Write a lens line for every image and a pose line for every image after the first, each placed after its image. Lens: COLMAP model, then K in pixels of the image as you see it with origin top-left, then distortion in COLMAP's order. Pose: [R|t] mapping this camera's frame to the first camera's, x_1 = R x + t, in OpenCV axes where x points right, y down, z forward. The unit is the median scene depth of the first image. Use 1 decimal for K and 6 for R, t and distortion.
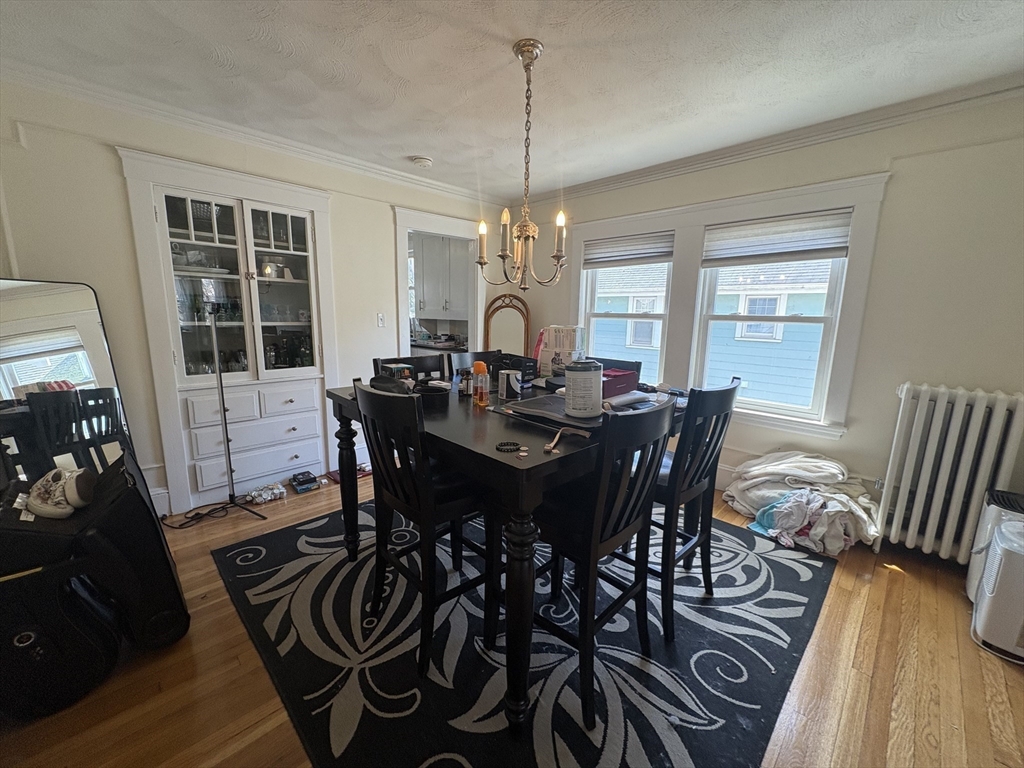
lens RADIAL K [[405.9, 0, 510.1], [0, 405.9, 384.2], [0, 0, 1]] dist [-0.000689, 0.000288]
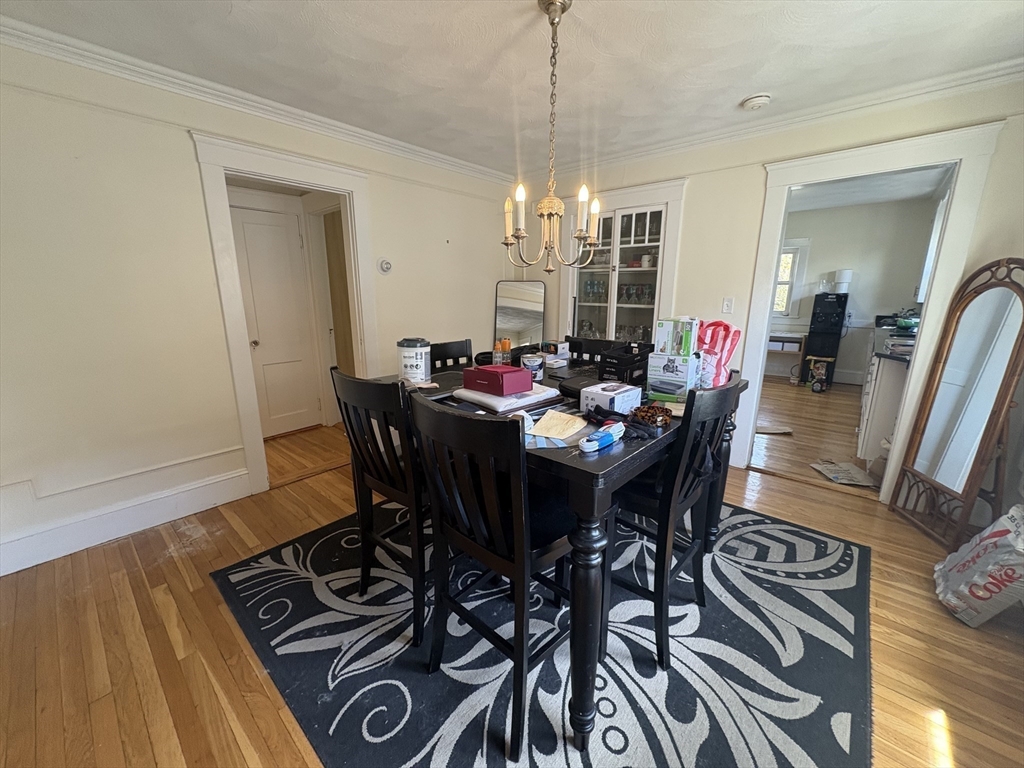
lens RADIAL K [[405.9, 0, 510.1], [0, 405.9, 384.2], [0, 0, 1]] dist [-0.000689, 0.000288]
pose [[0.066915, 0.210538, -0.975293, 0.772663], [-0.174798, 0.964840, 0.196288, -0.117944], [0.982328, 0.157344, 0.101364, 0.668285]]
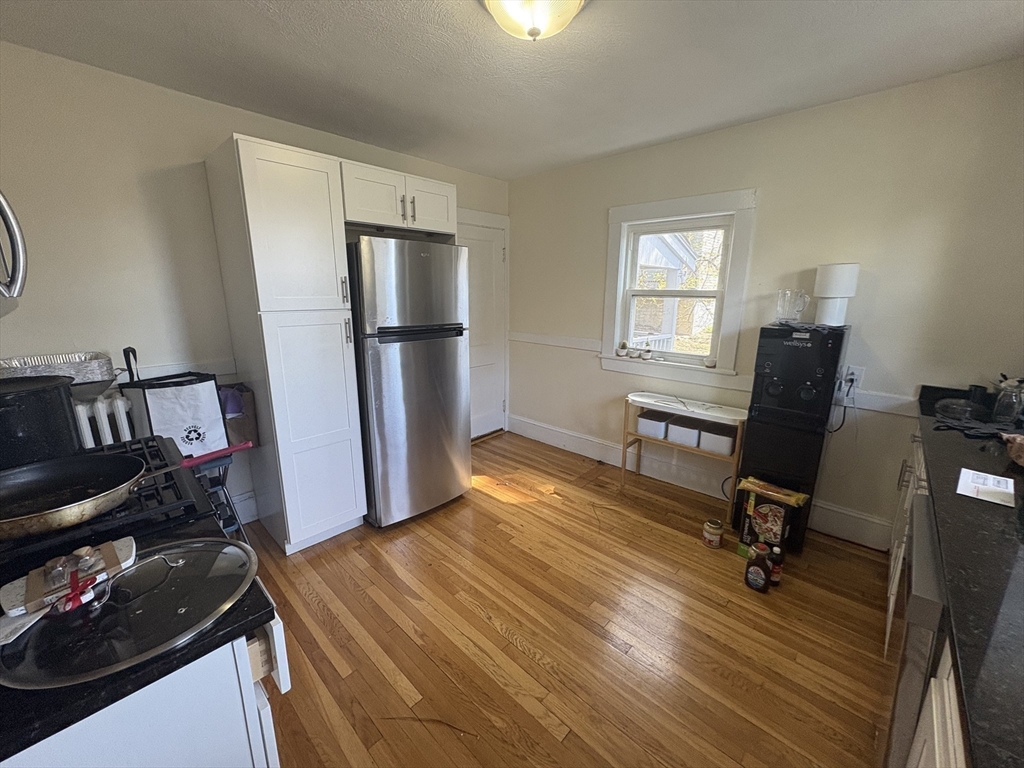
lens RADIAL K [[405.9, 0, 510.1], [0, 405.9, 384.2], [0, 0, 1]] dist [-0.000689, 0.000288]
pose [[0.033328, 0.211654, -0.976776, -0.575542], [-0.181145, 0.962412, 0.202361, -0.419804], [0.982891, 0.170194, 0.070416, 1.932968]]
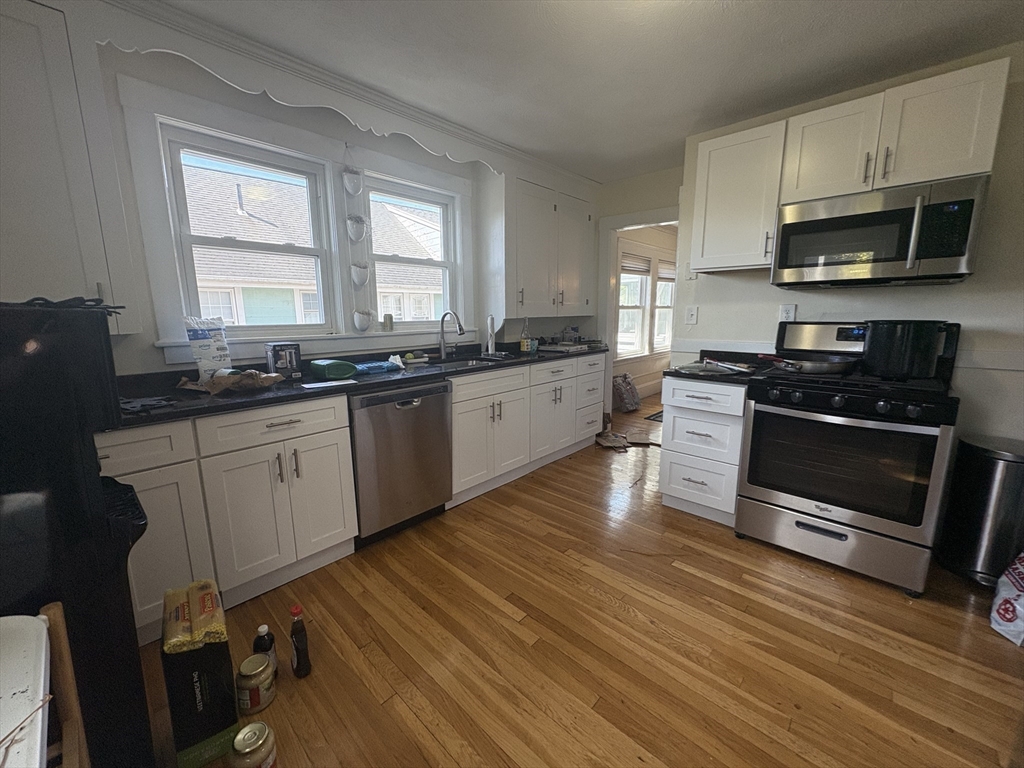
lens RADIAL K [[405.0, 0, 510.1], [0, 405.0, 384.4], [0, 0, 1]] dist [-0.000696, -0.000240]
pose [[-0.037595, -0.195328, 0.980017, -1.821361], [0.184752, 0.962445, 0.198913, -0.402789], [-0.982066, 0.188539, -0.000095, 2.185449]]
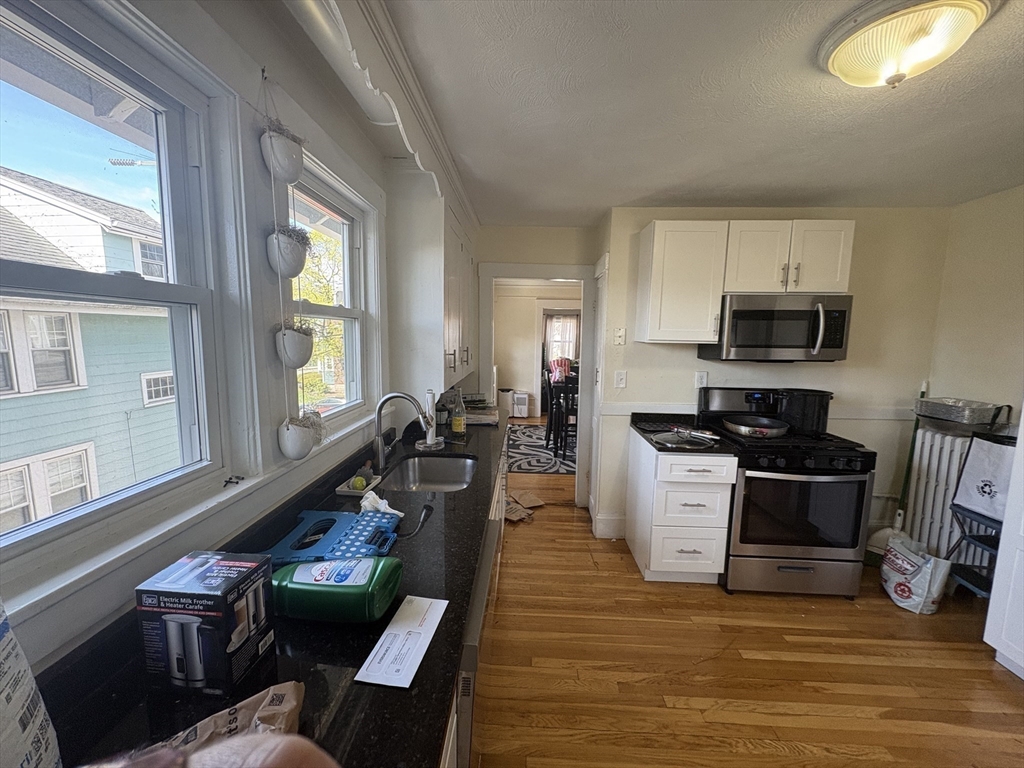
lens RADIAL K [[405.9, 0, 510.1], [0, 405.9, 384.2], [0, 0, 1]] dist [-0.000689, 0.000288]
pose [[-0.679507, -0.118483, 0.724038, -1.287369], [0.104188, 0.961289, 0.255086, -0.593858], [-0.726233, 0.248769, -0.640858, 2.648547]]
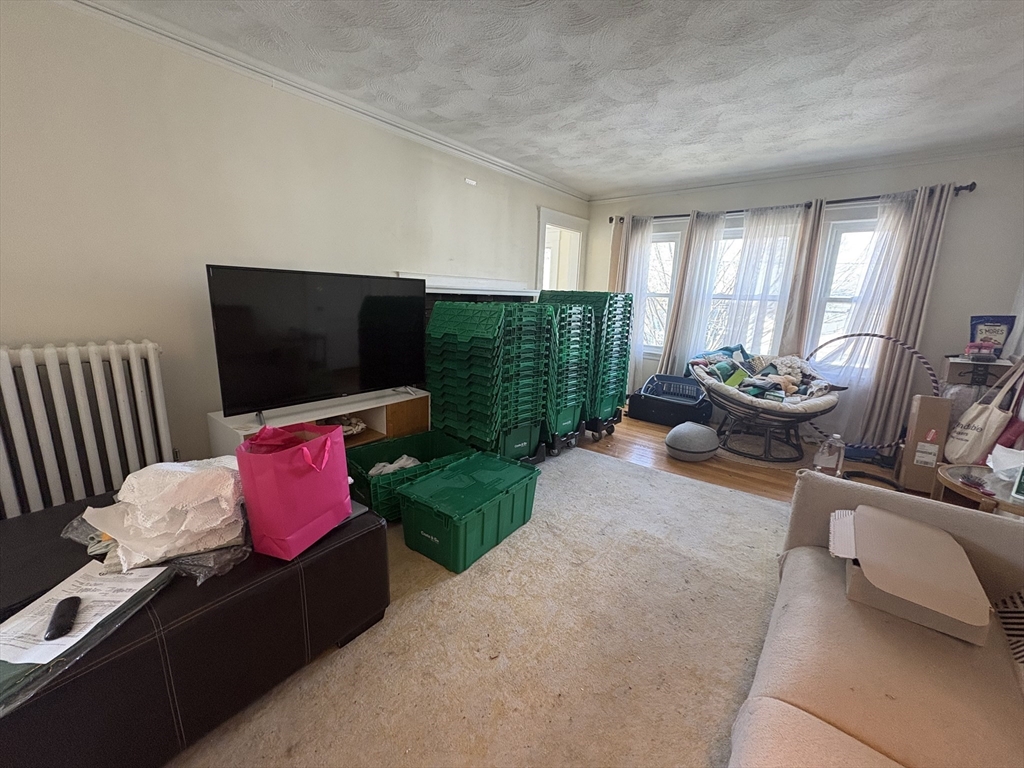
lens RADIAL K [[405.9, 0, 510.1], [0, 405.9, 384.2], [0, 0, 1]] dist [-0.000689, 0.000288]
pose [[-0.091920, -0.232026, 0.968357, 0.456104], [0.141195, 0.959611, 0.243333, 0.073530], [-0.985705, 0.159094, -0.055446, -0.196391]]
